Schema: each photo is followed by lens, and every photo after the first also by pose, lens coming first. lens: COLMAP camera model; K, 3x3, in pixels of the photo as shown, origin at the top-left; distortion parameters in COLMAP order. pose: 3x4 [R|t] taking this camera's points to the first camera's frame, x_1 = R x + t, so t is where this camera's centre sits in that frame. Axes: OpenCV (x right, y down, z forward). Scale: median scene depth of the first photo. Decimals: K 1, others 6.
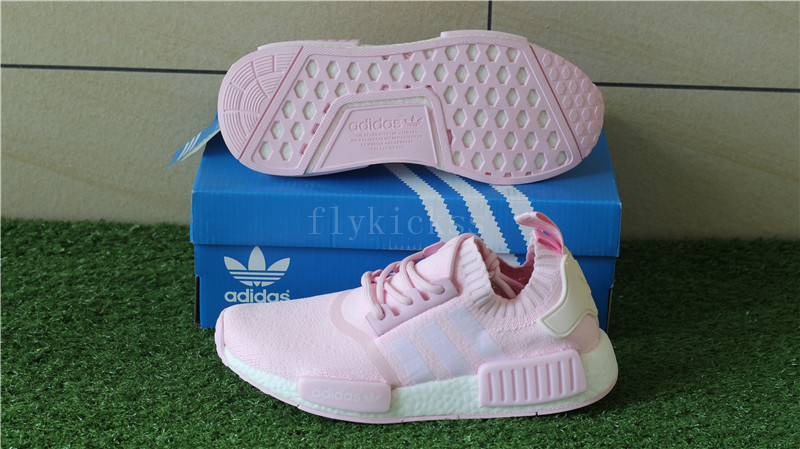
lens RADIAL K [[2013.6, 0, 400.0], [0, 2013.6, 224.5], [0, 0, 1]] dist [-0.127162, 0.172725]
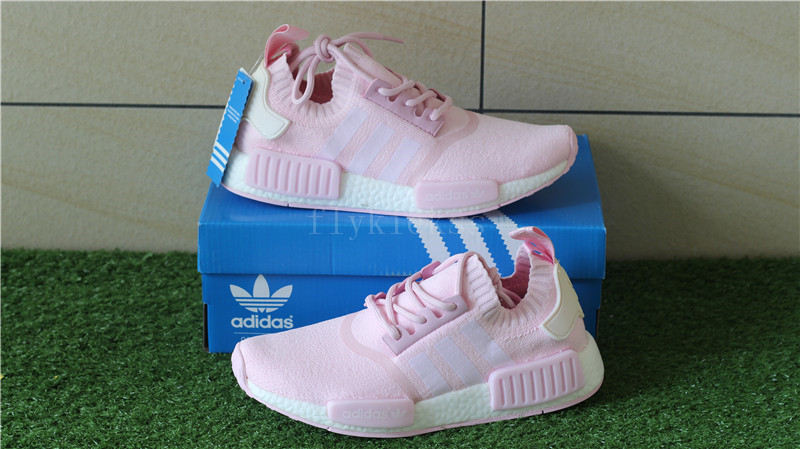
lens RADIAL K [[2013.6, 0, 400.0], [0, 2013.6, 224.5], [0, 0, 1]] dist [-0.127162, 0.172725]
pose [[0.999764, -0.015769, -0.014916, 0.015882], [0.015772, 0.999876, 0.000085, -0.013399], [0.014913, -0.000320, 0.999889, -0.048075]]
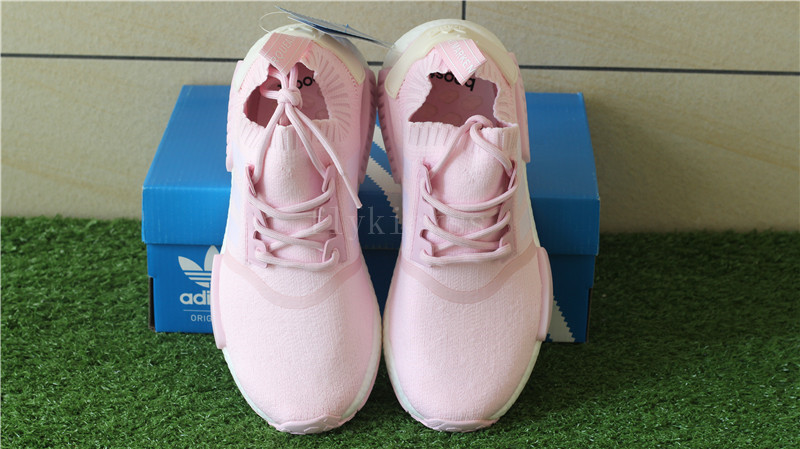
lens RADIAL K [[2013.6, 0, 400.0], [0, 2013.6, 224.5], [0, 0, 1]] dist [-0.127162, 0.172725]
pose [[0.999853, -0.006422, -0.015877, 0.029057], [0.006717, 0.999805, 0.018564, -0.015048], [0.015755, -0.018668, 0.999702, 0.057559]]
